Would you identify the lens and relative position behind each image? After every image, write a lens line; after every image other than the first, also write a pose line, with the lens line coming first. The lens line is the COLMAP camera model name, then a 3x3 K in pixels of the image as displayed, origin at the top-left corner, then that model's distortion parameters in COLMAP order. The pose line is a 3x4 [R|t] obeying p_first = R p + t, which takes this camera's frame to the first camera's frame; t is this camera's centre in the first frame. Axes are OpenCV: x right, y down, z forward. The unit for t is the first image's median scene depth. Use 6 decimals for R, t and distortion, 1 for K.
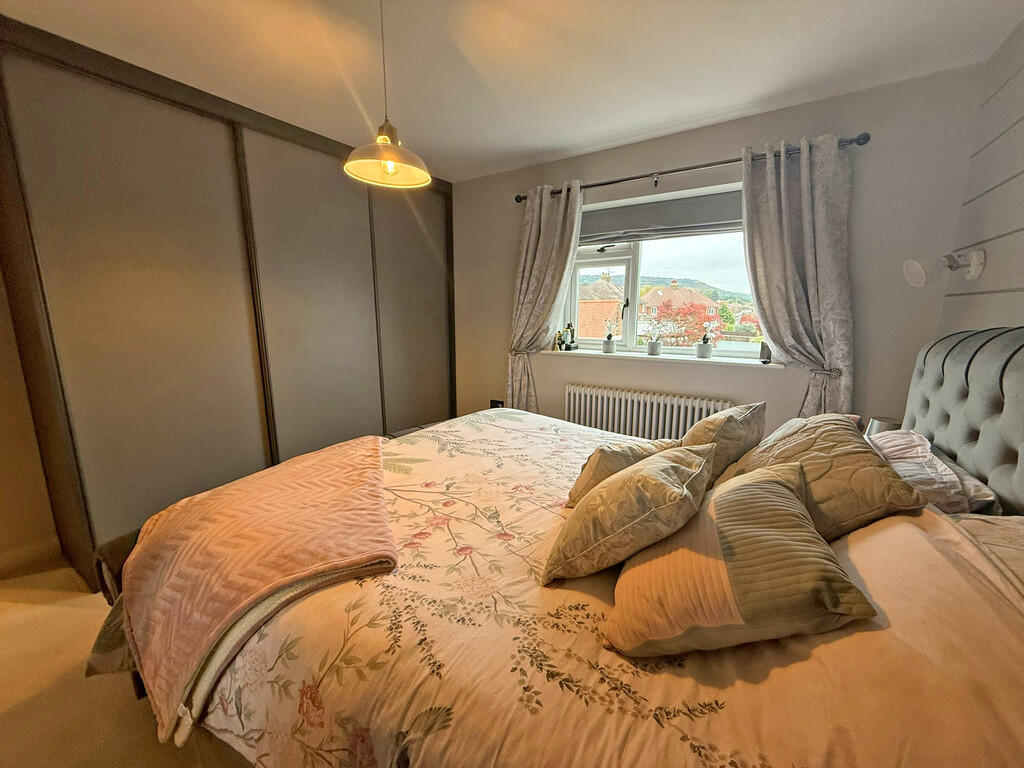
lens RADIAL K [[406.0, 0, 510.0], [0, 406.0, 384.9], [0, 0, 1]] dist [-0.000542, 0.000213]
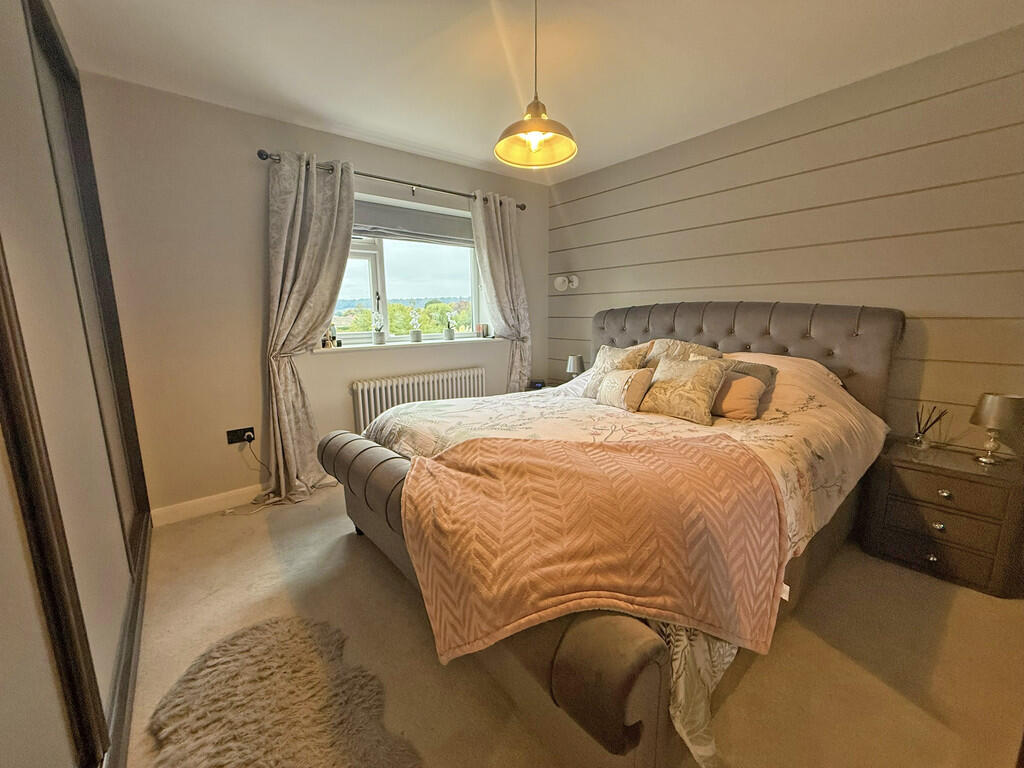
lens RADIAL K [[406.0, 0, 511.2], [0, 406.0, 382.6], [0, 0, 1]] dist [-0.000542, 0.000213]
pose [[0.313030, -0.161997, 0.935825, -0.712632], [0.185183, 0.976844, 0.107155, -0.038084], [-0.931515, 0.139756, 0.335780, 0.419198]]
